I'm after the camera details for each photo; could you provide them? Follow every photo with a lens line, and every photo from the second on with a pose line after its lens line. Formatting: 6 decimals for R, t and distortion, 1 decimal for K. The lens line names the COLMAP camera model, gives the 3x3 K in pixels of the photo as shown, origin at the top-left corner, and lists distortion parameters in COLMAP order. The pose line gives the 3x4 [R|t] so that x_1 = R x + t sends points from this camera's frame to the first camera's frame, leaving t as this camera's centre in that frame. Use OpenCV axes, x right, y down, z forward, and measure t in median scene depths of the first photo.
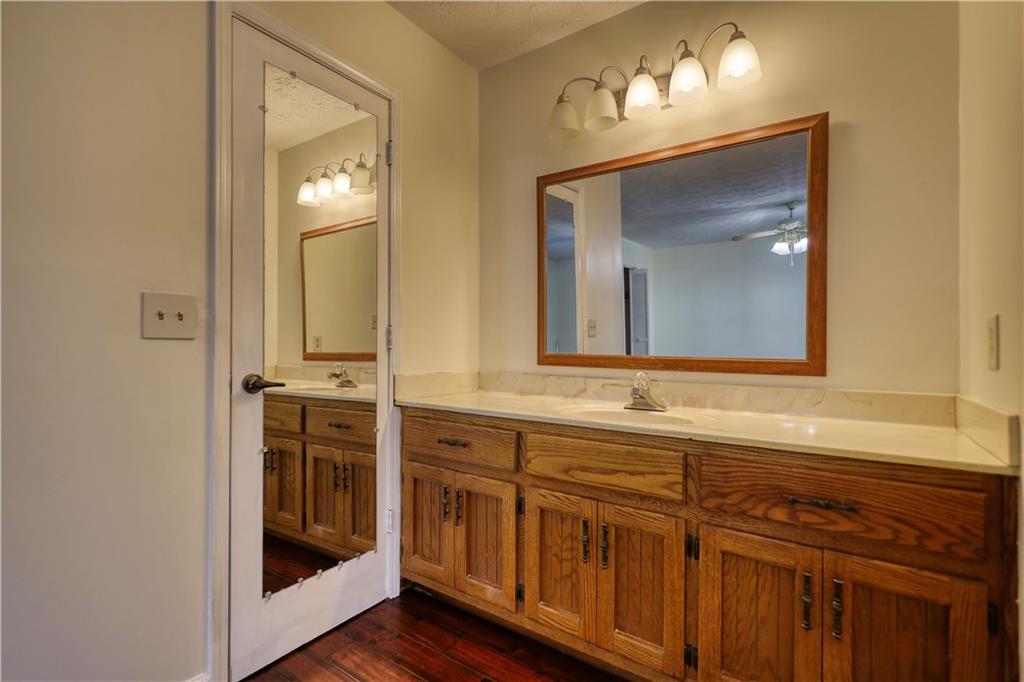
lens RADIAL K [[482.8, 0, 510.6], [0, 482.8, 344.3], [0, 0, 1]] dist [0.001869, 0.000269]
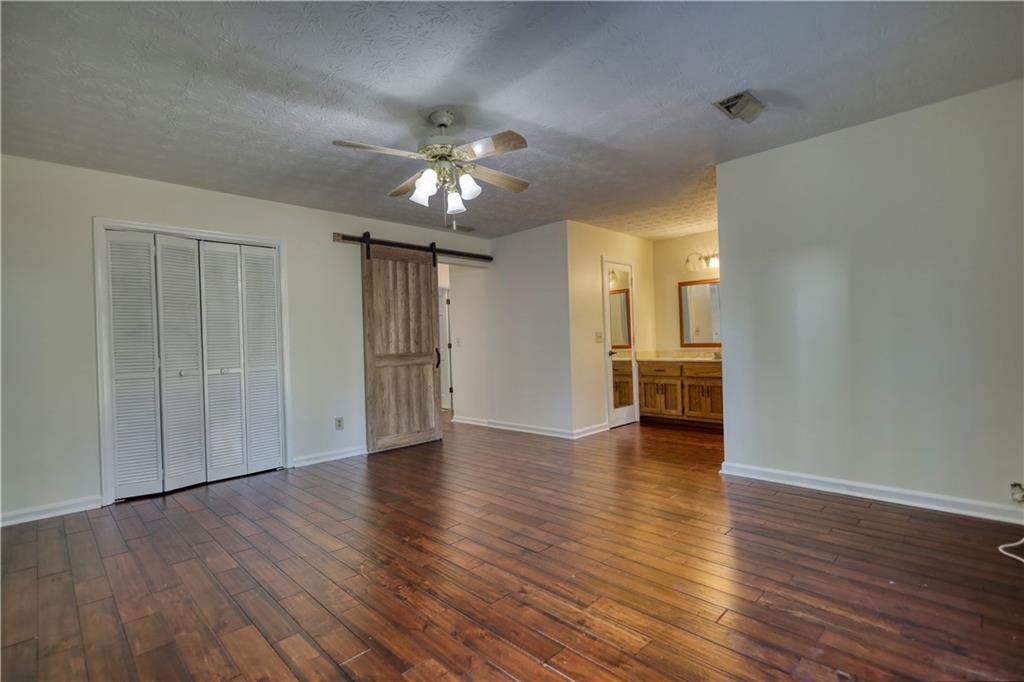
lens RADIAL K [[482.8, 0, 510.6], [0, 482.8, 344.3], [0, 0, 1]] dist [0.001869, 0.000269]
pose [[0.985977, -0.034013, -0.163376, -0.587647], [0.035215, 0.999370, 0.004467, -0.030389], [0.163121, -0.010157, 0.986554, -2.510613]]
